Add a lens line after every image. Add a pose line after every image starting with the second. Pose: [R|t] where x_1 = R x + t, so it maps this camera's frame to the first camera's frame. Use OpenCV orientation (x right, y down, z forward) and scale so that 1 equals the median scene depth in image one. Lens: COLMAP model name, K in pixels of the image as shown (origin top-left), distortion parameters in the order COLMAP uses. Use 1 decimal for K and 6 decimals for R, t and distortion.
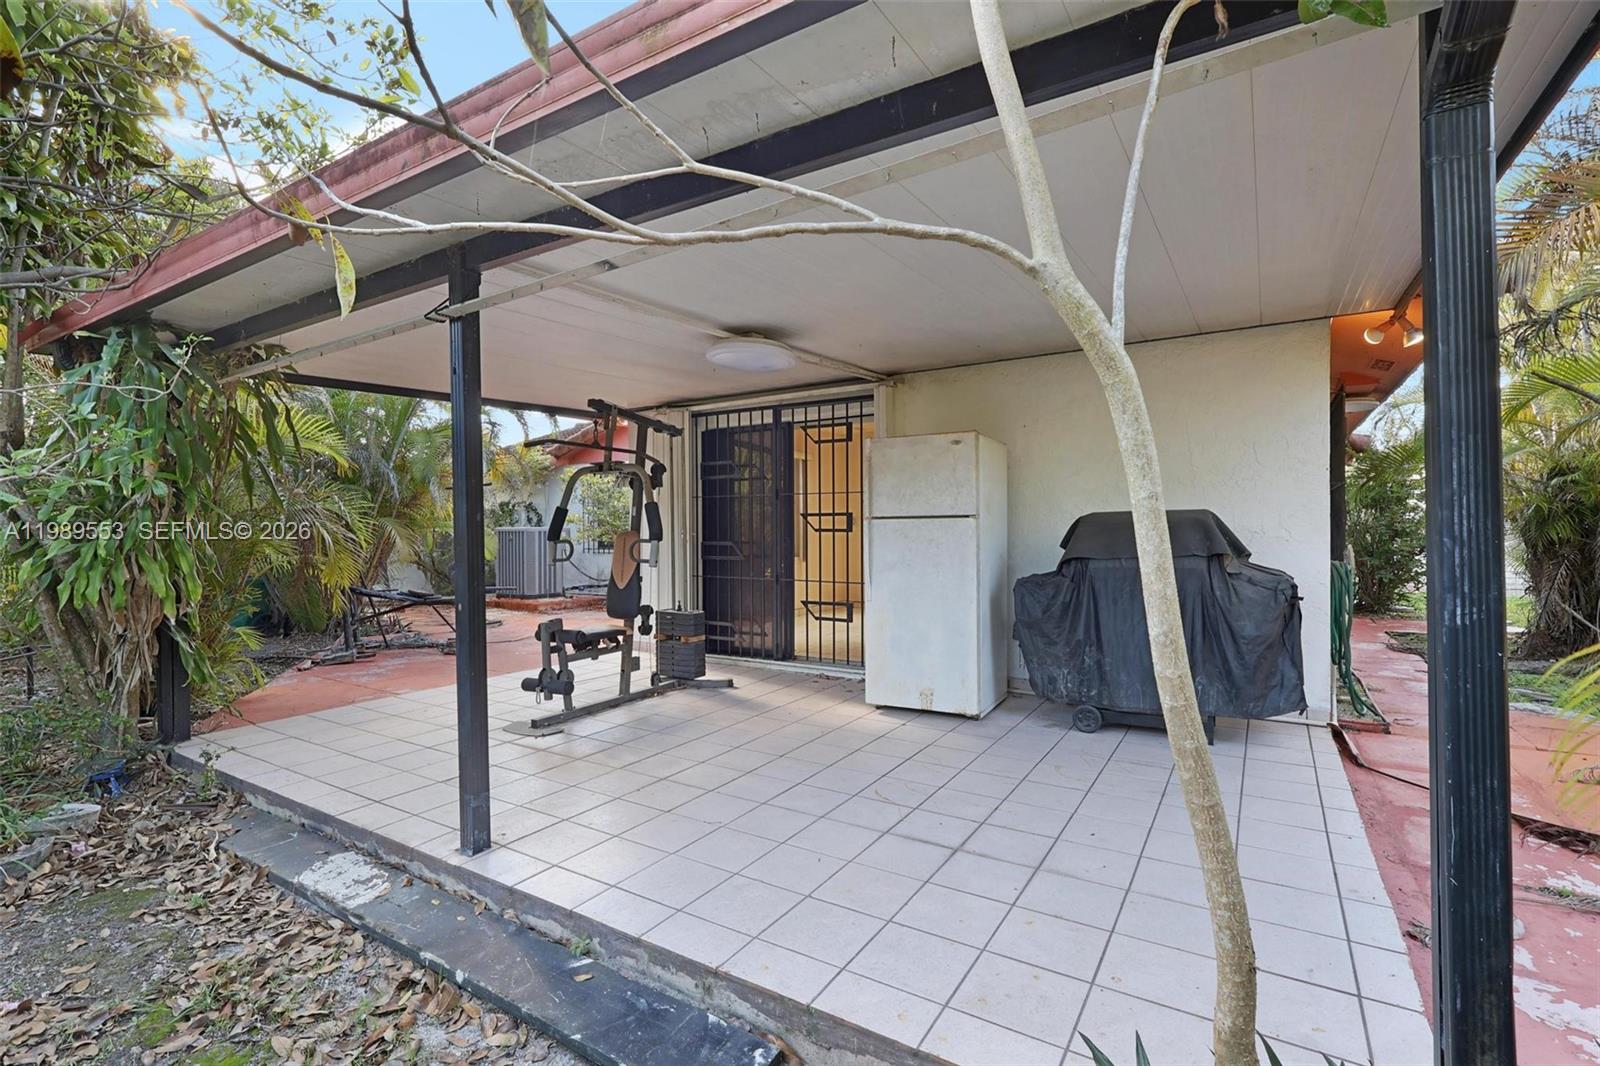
lens RADIAL K [[737.5, 0, 800.0], [0, 737.5, 533.0], [0, 0, 1]] dist [0.002268, 0.000199]
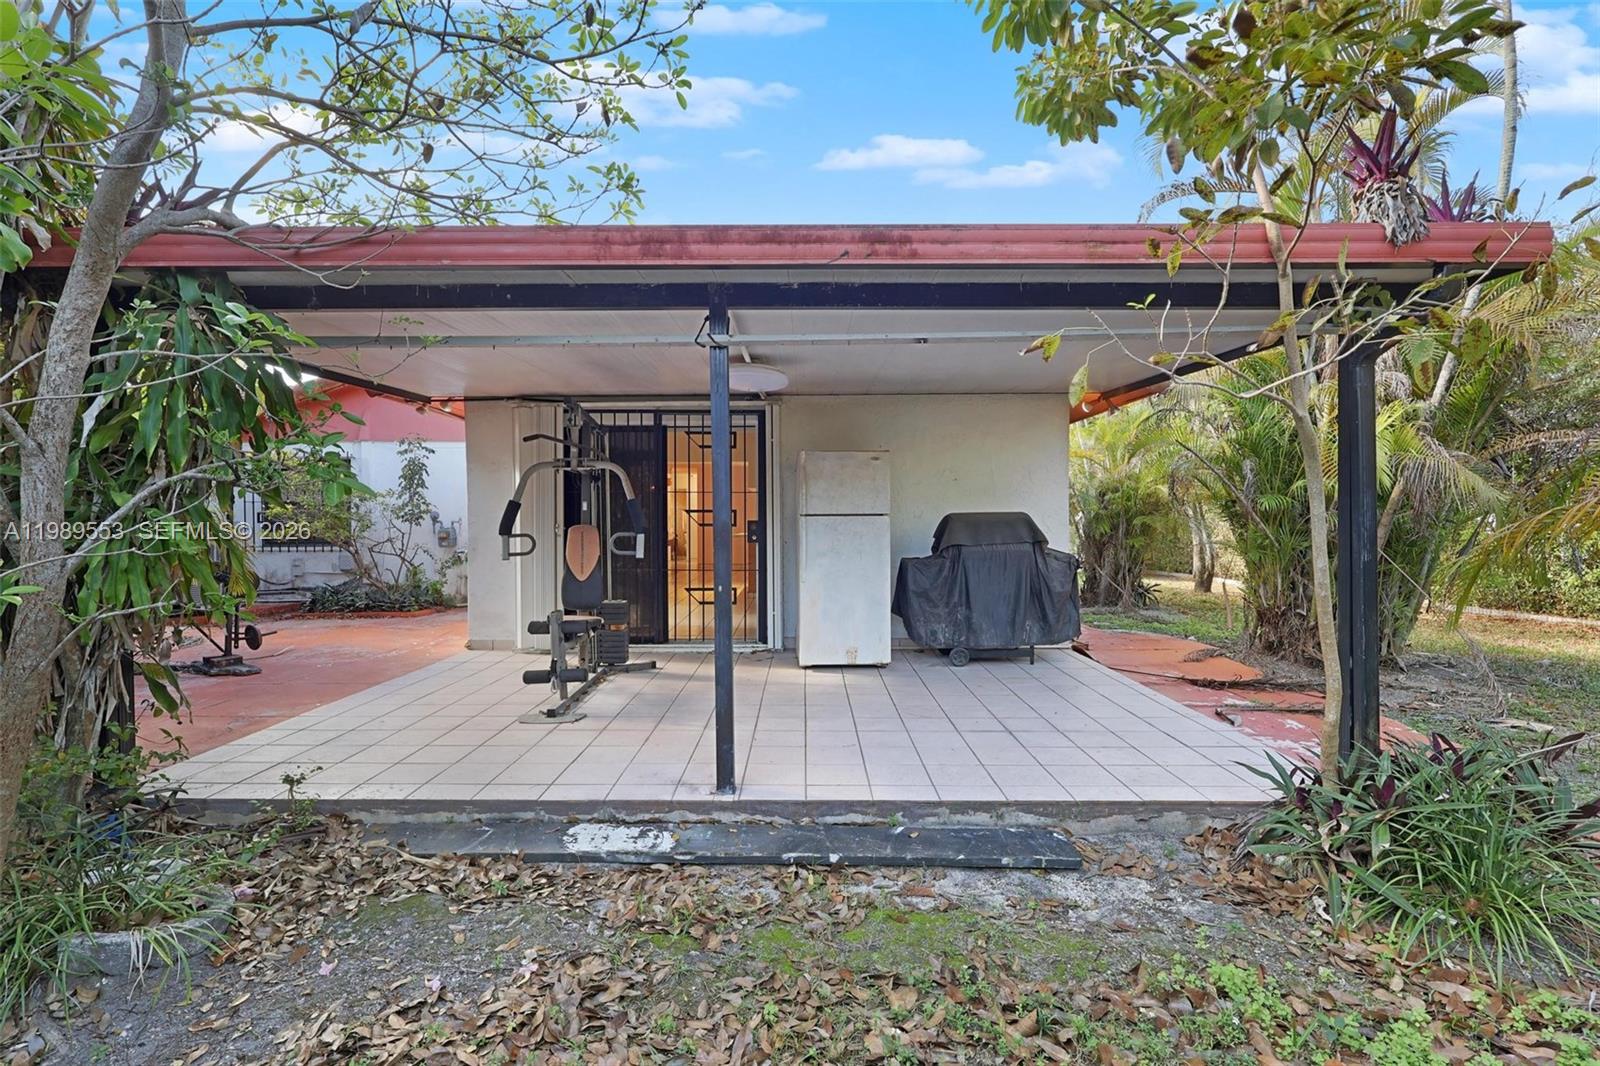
lens RADIAL K [[737.5, 0, 800.0], [0, 737.5, 533.0], [0, 0, 1]] dist [0.002268, 0.000199]
pose [[0.847237, -0.001753, 0.531213, -0.652223], [-0.001864, 0.999979, 0.006273, 0.002135], [-0.531212, -0.006305, 0.847215, -0.051409]]
